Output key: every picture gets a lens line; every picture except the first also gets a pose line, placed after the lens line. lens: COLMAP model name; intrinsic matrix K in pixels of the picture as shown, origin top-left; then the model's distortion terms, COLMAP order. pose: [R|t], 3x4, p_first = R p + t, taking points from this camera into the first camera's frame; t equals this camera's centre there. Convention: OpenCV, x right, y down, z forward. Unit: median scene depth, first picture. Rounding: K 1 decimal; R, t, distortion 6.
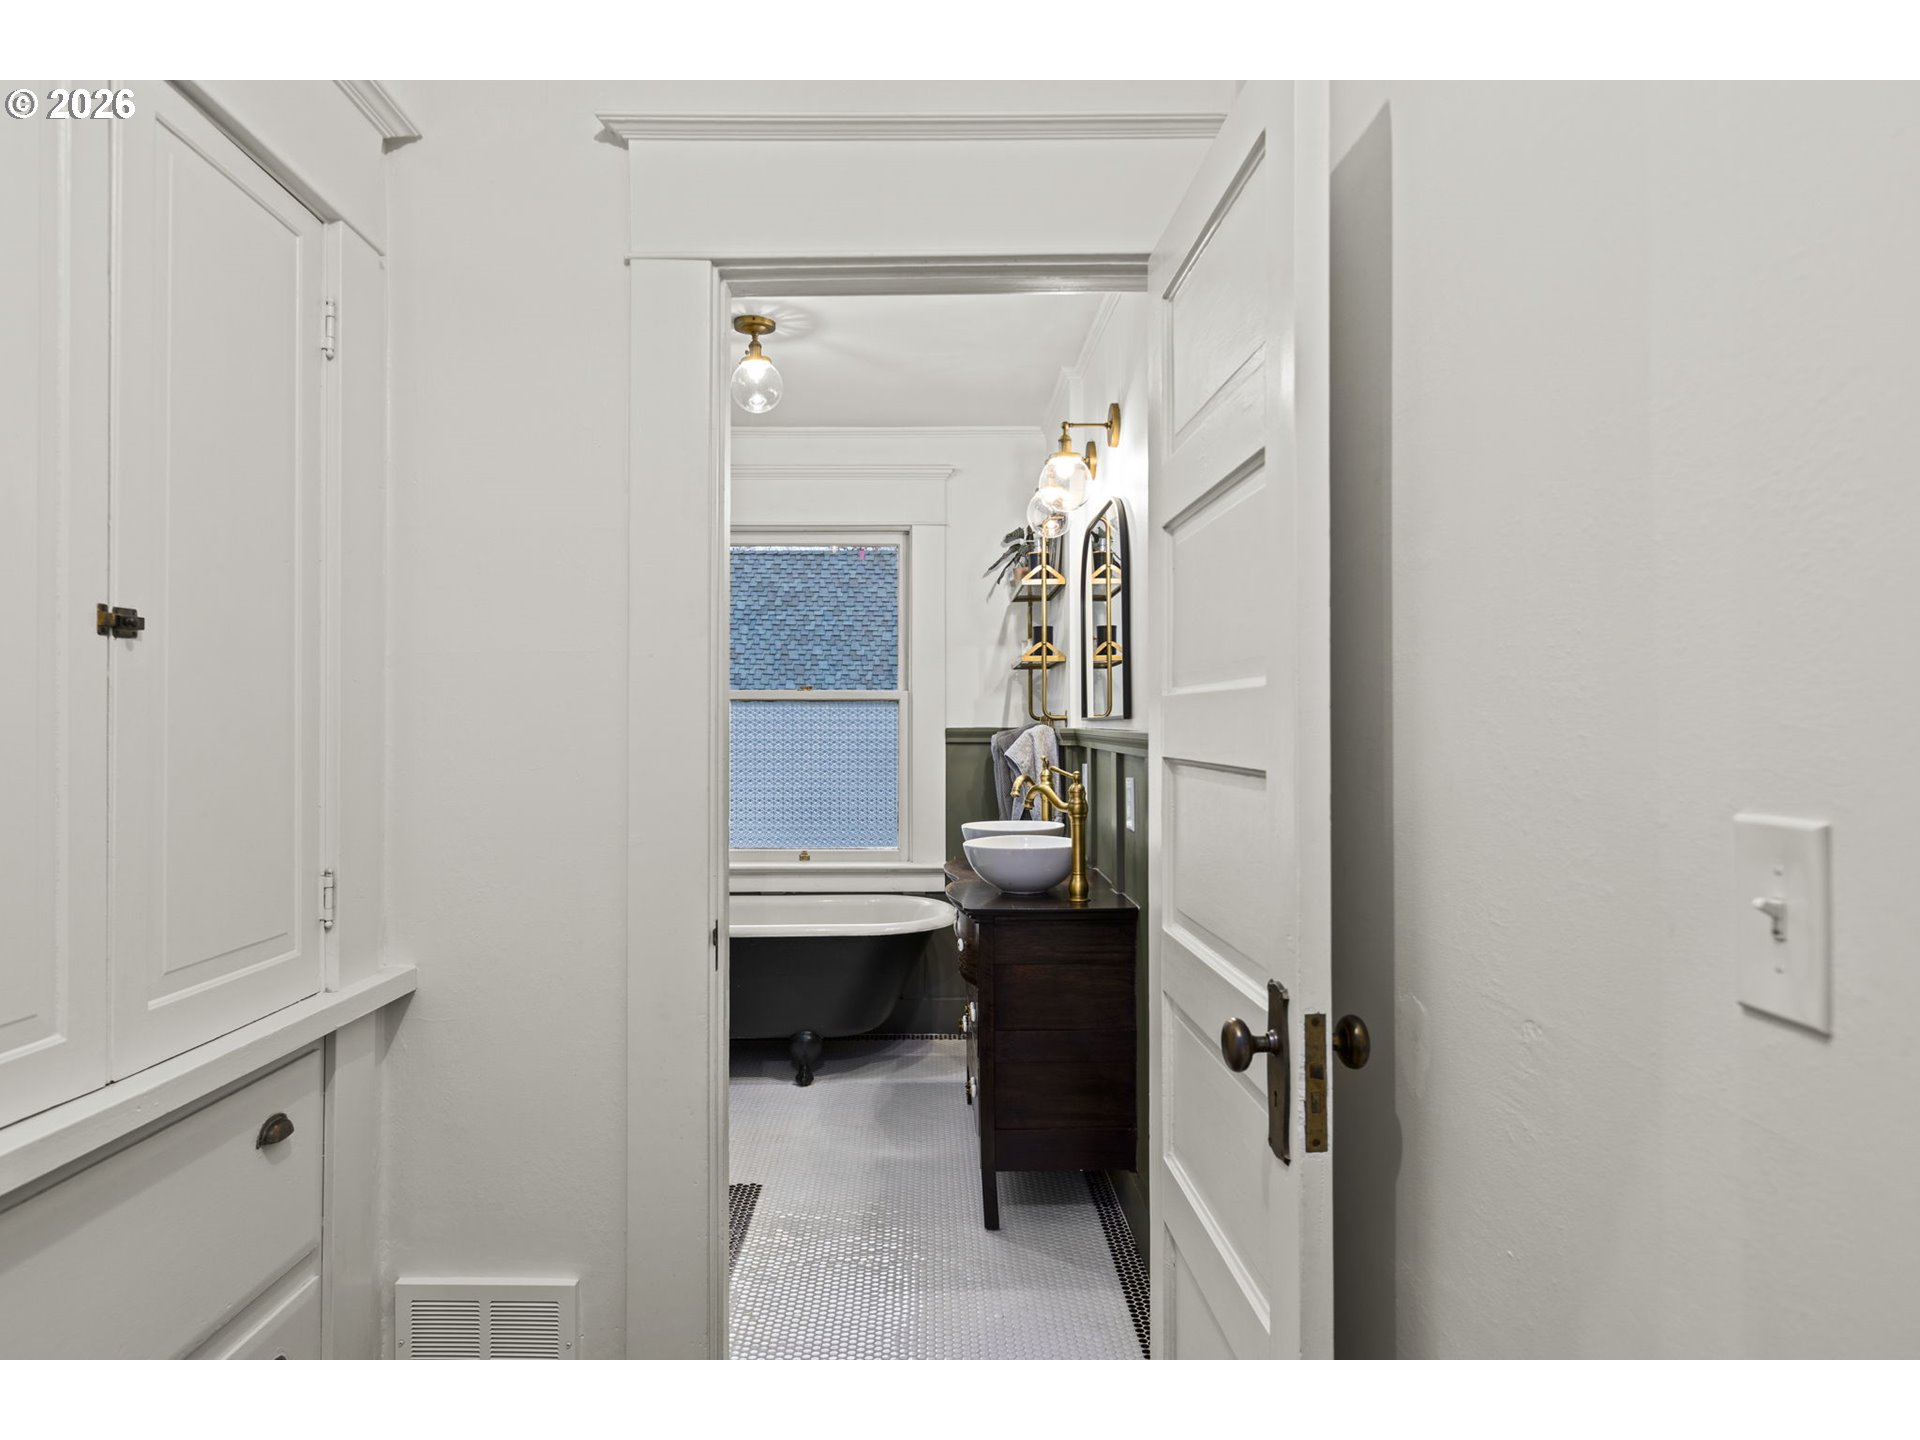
lens RADIAL K [[1006.5, 0, 934.5], [0, 1006.5, 717.2], [0, 0, 1]] dist [0.005347, 0.000295]
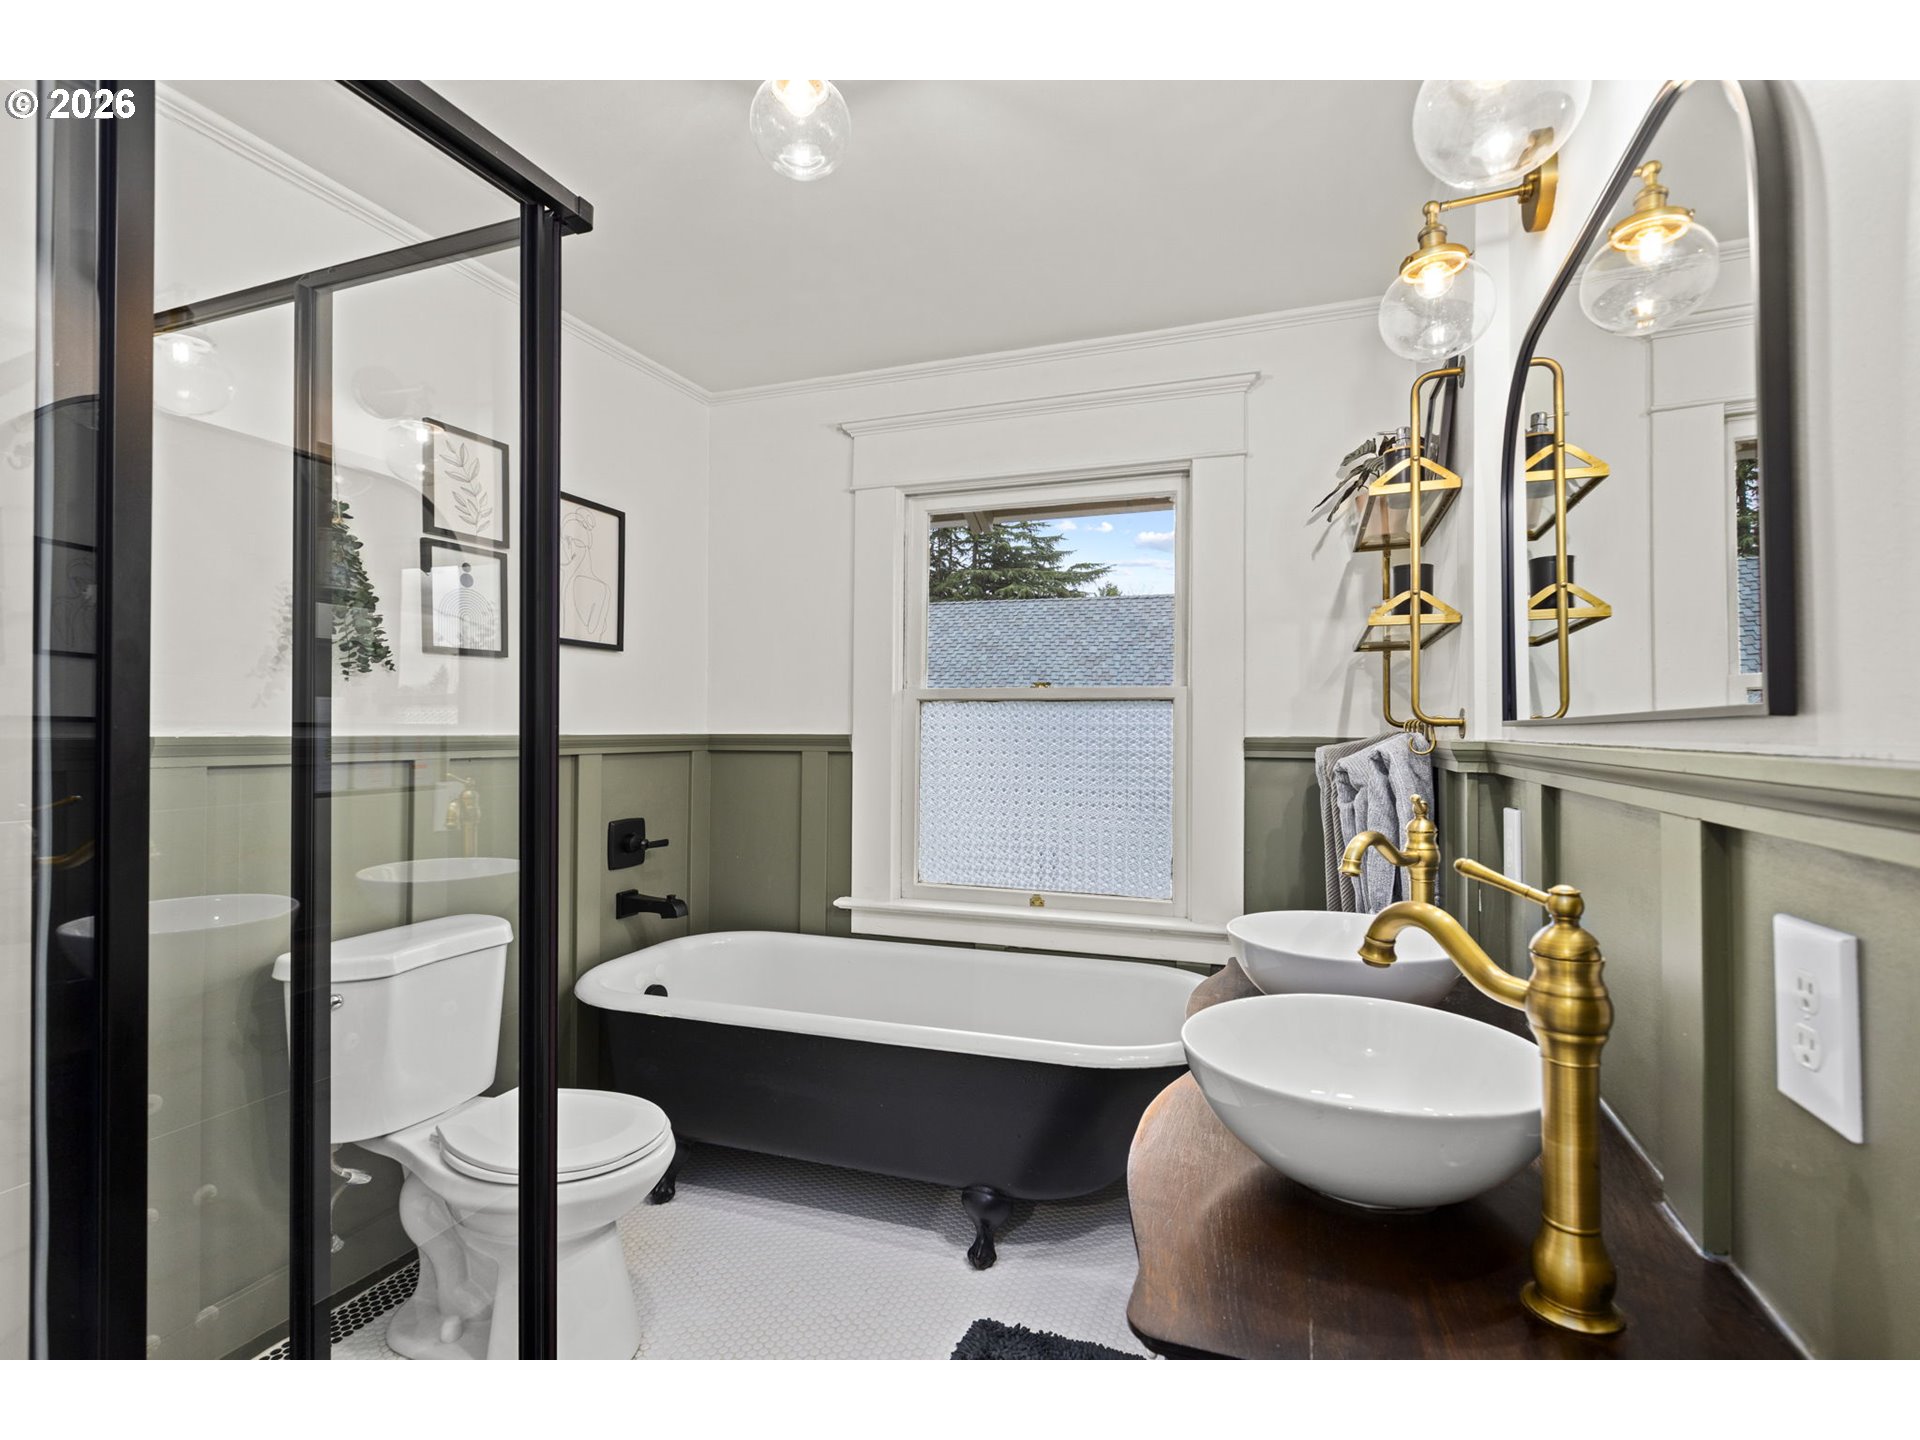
lens RADIAL K [[628.7, 0, 959.8], [0, 628.7, 727.9], [0, 0, 1]] dist [-0.000407, 0.000034]
pose [[0.876150, 0.001828, -0.482036, 0.053053], [-0.001157, 0.999998, 0.001689, 0.003799], [0.482038, -0.000922, 0.876150, 0.547716]]
